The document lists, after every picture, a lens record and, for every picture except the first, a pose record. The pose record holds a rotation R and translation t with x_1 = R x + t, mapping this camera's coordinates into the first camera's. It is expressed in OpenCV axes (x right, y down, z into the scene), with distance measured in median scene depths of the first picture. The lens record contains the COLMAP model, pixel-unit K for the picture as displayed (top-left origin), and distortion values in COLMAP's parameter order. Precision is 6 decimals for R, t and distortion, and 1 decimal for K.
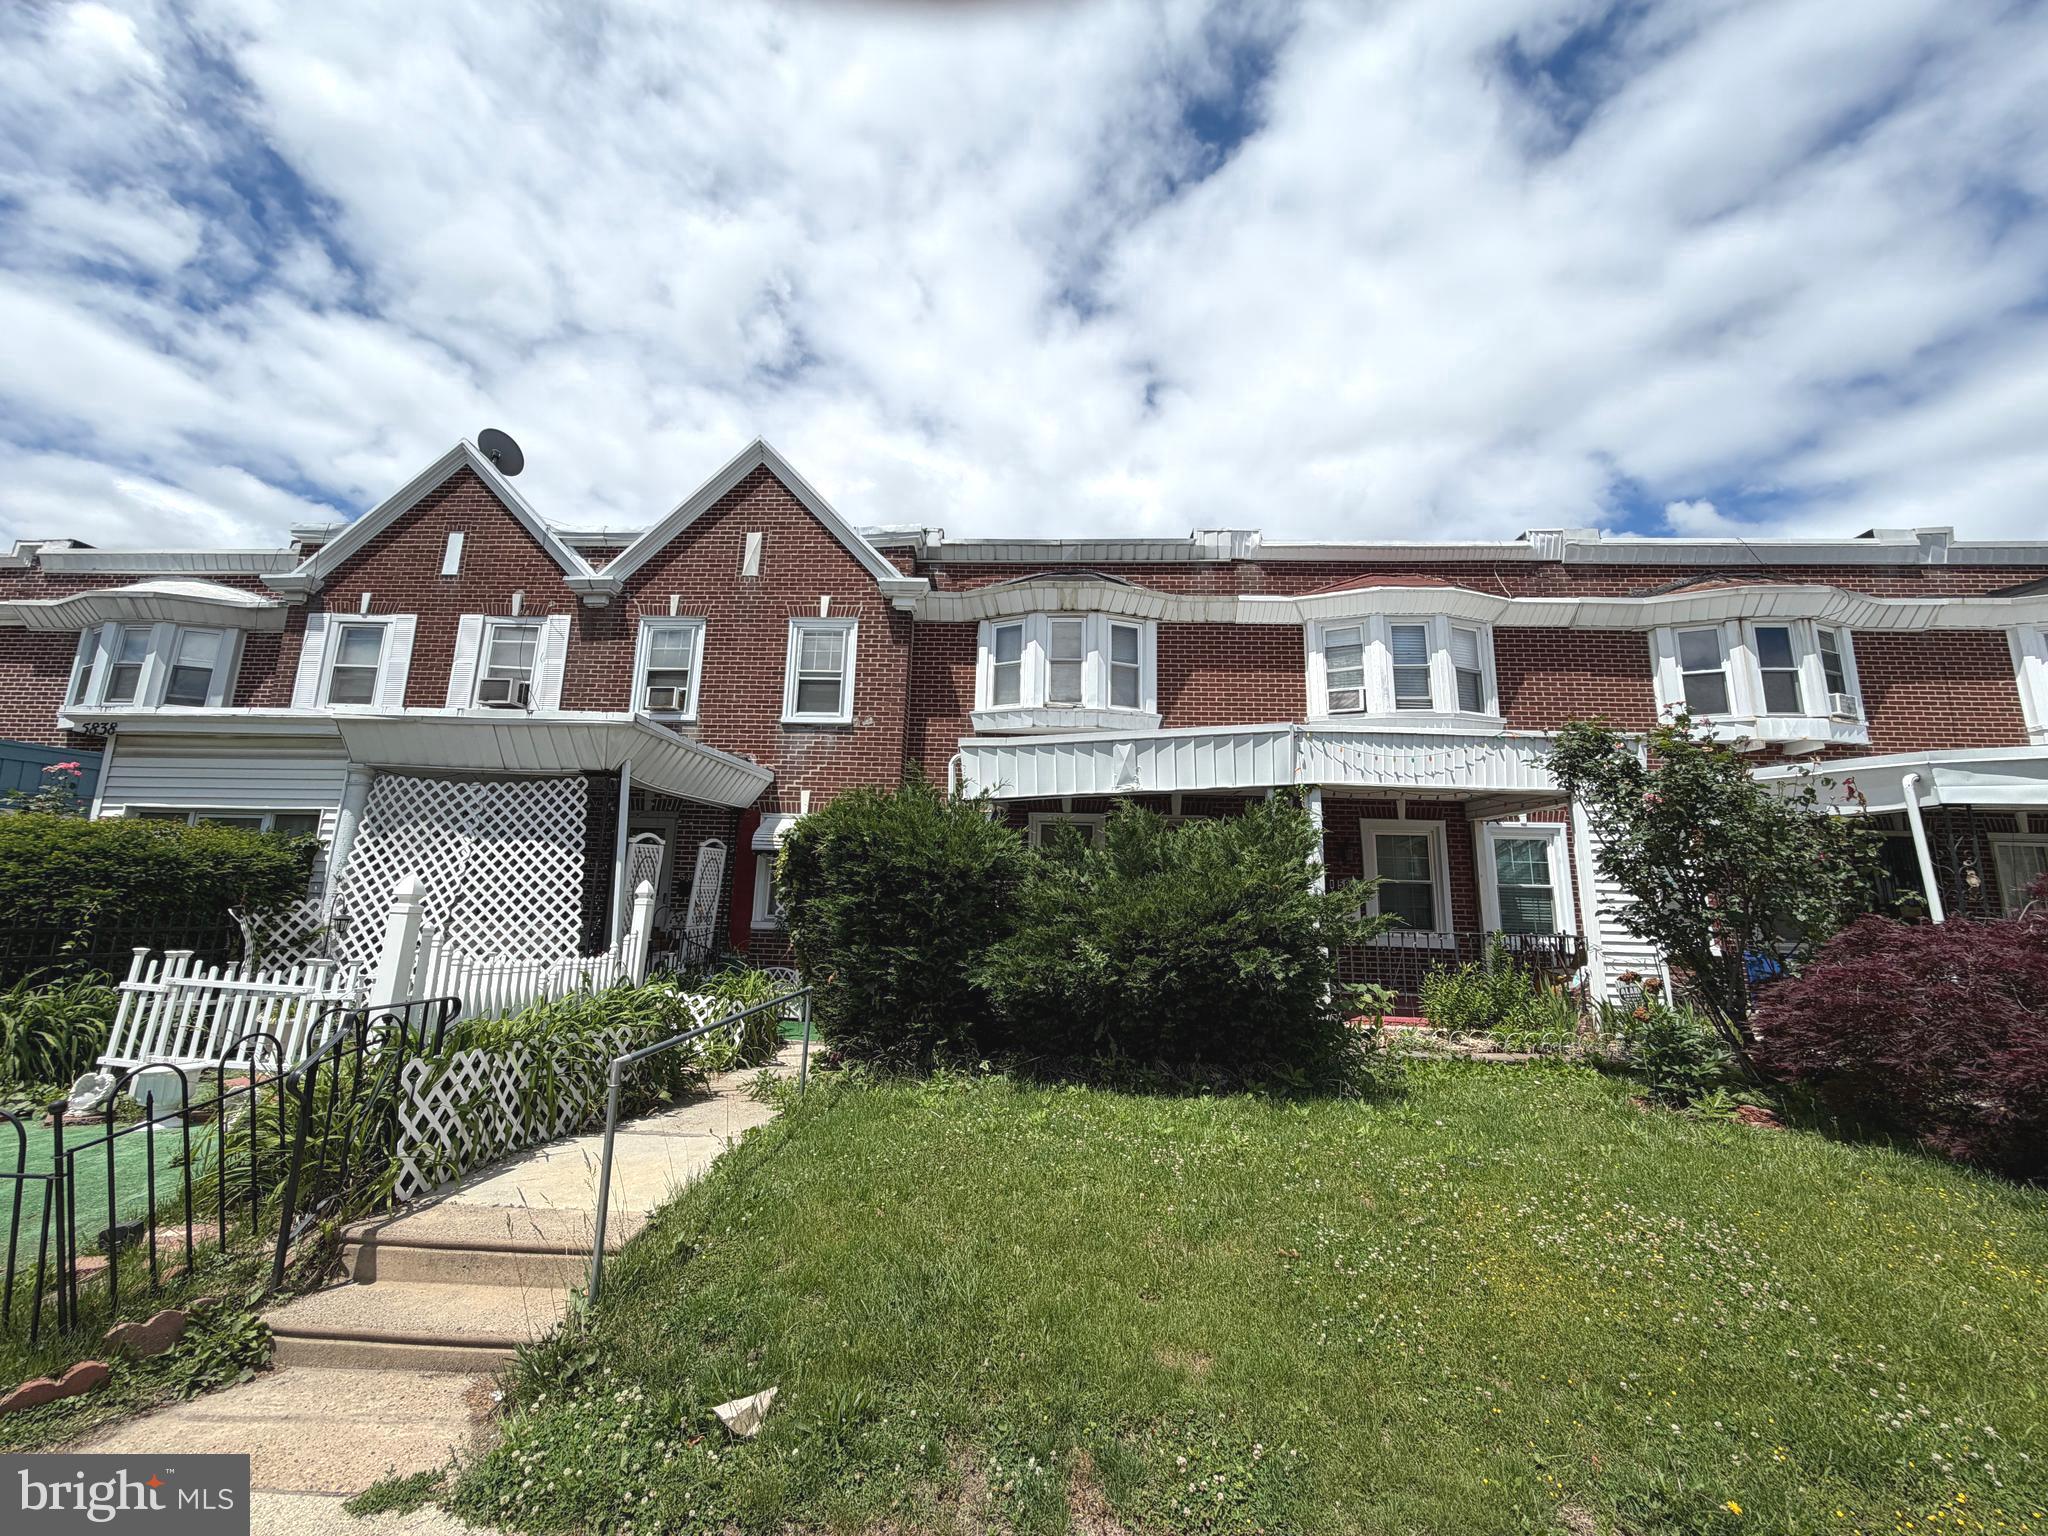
lens RADIAL K [[811.4, 0, 1014.8], [0, 811.4, 769.2], [0, 0, 1]] dist [-0.001489, 0.000145]
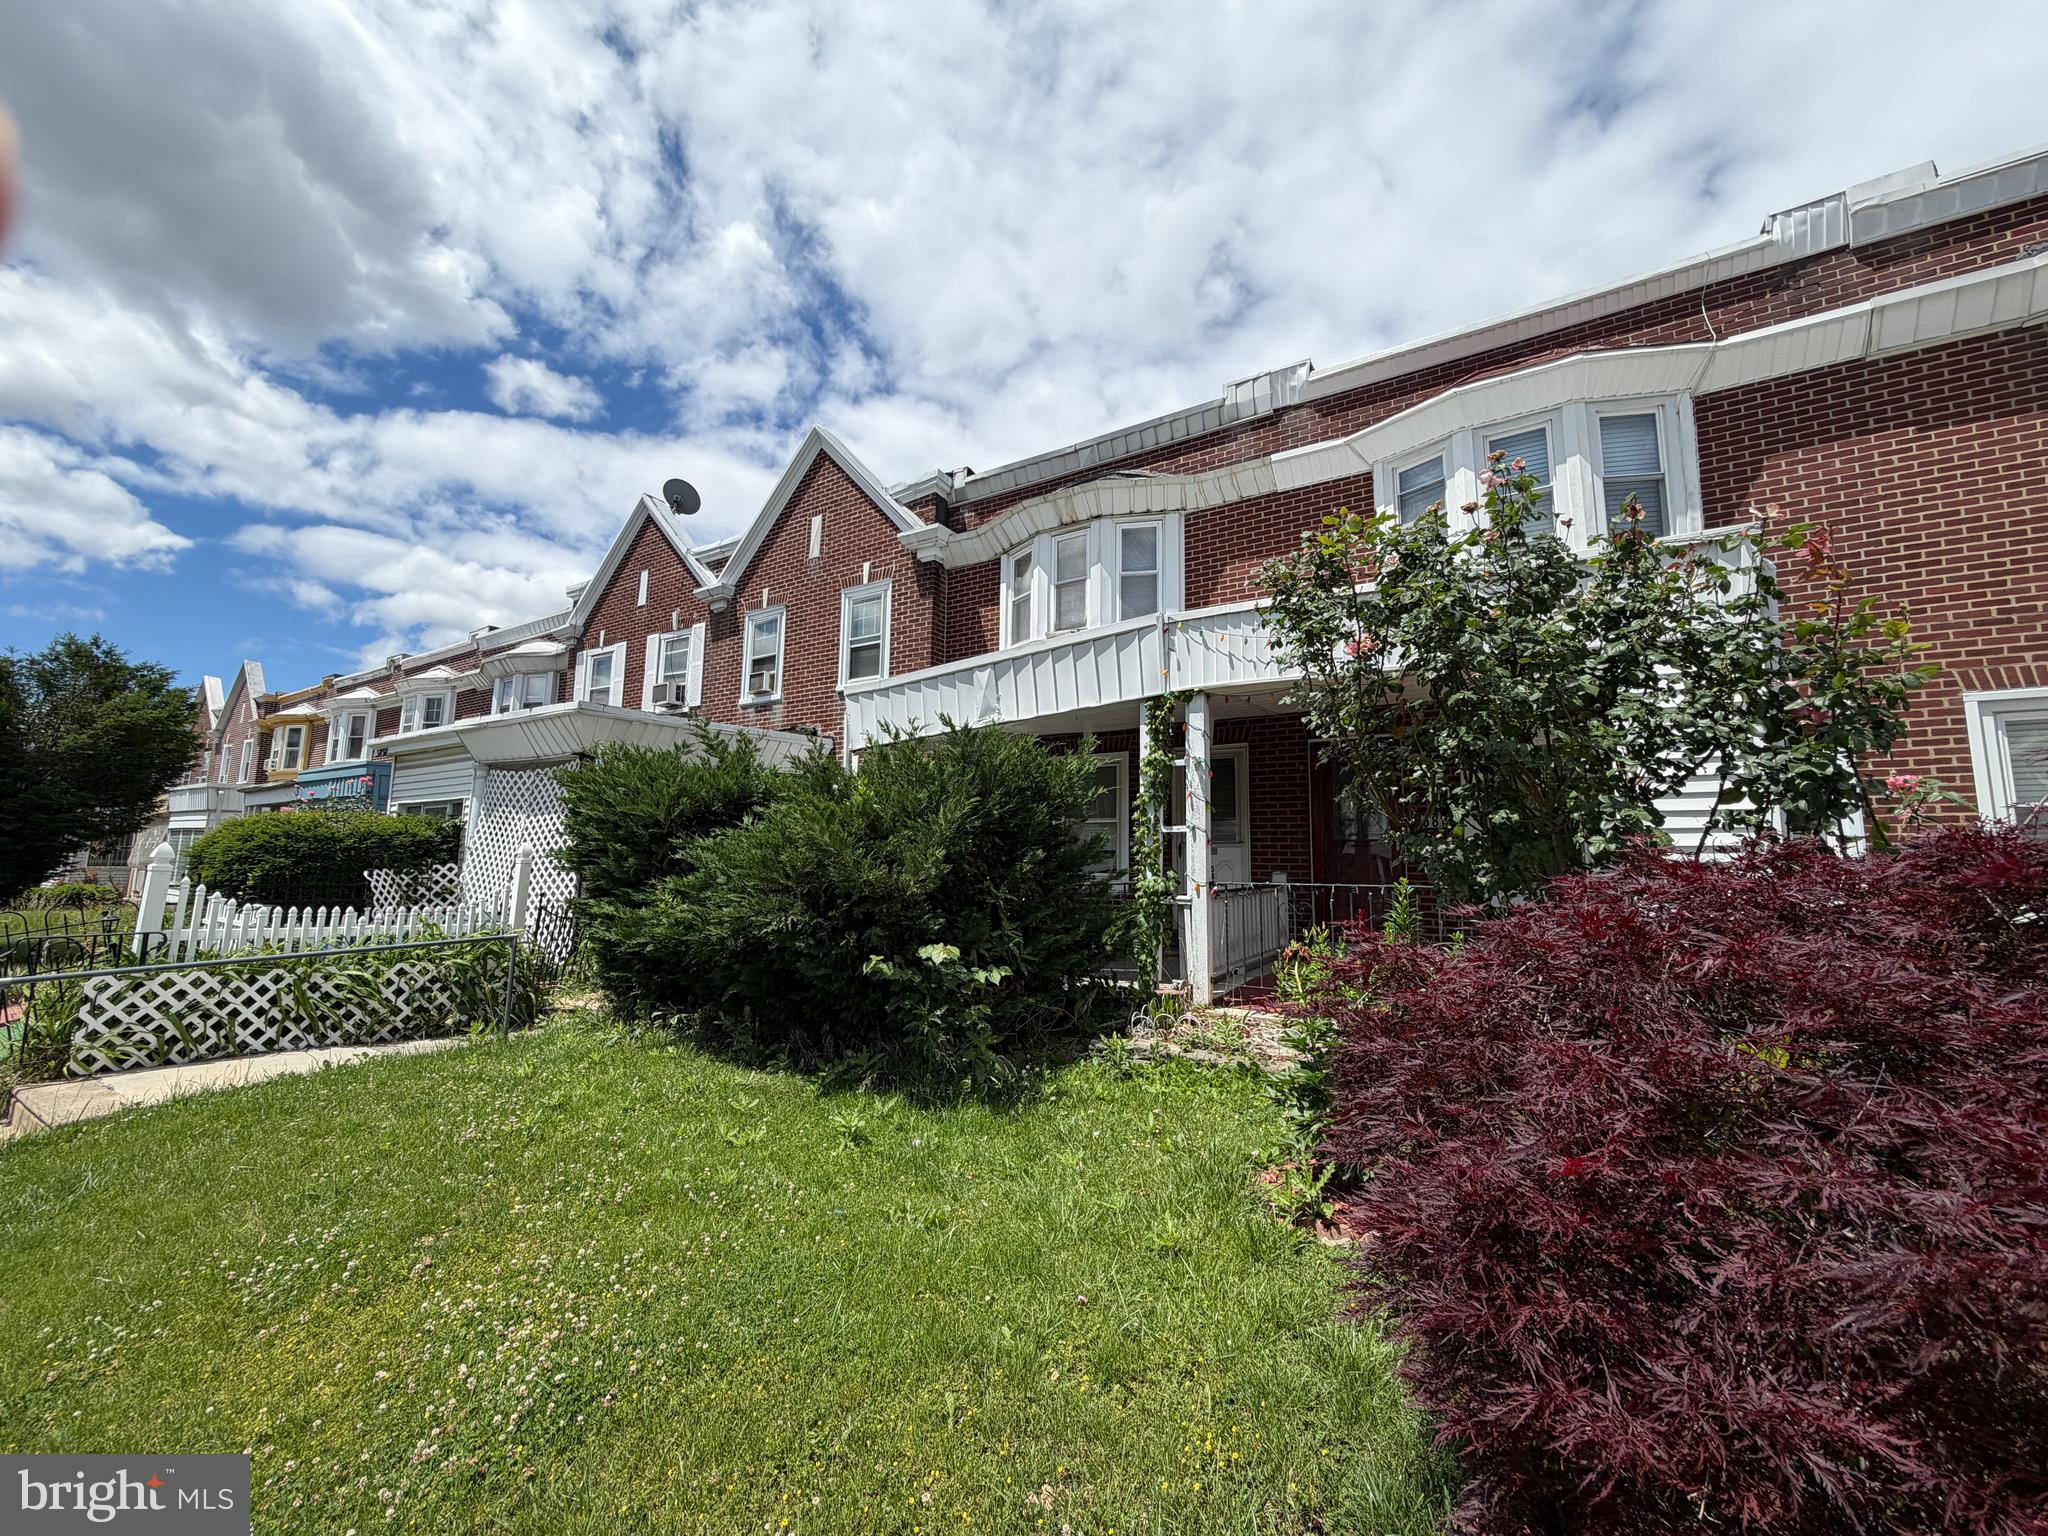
lens RADIAL K [[830.0, 0, 1024.0], [0, 830.0, 768.0], [0, 0, 1]] dist [0.001488, 0.000546]
pose [[0.862522, -0.075706, -0.500323, 0.440592], [0.098131, 0.994999, 0.018614, 0.043735], [0.496412, -0.065152, 0.865639, 0.176881]]
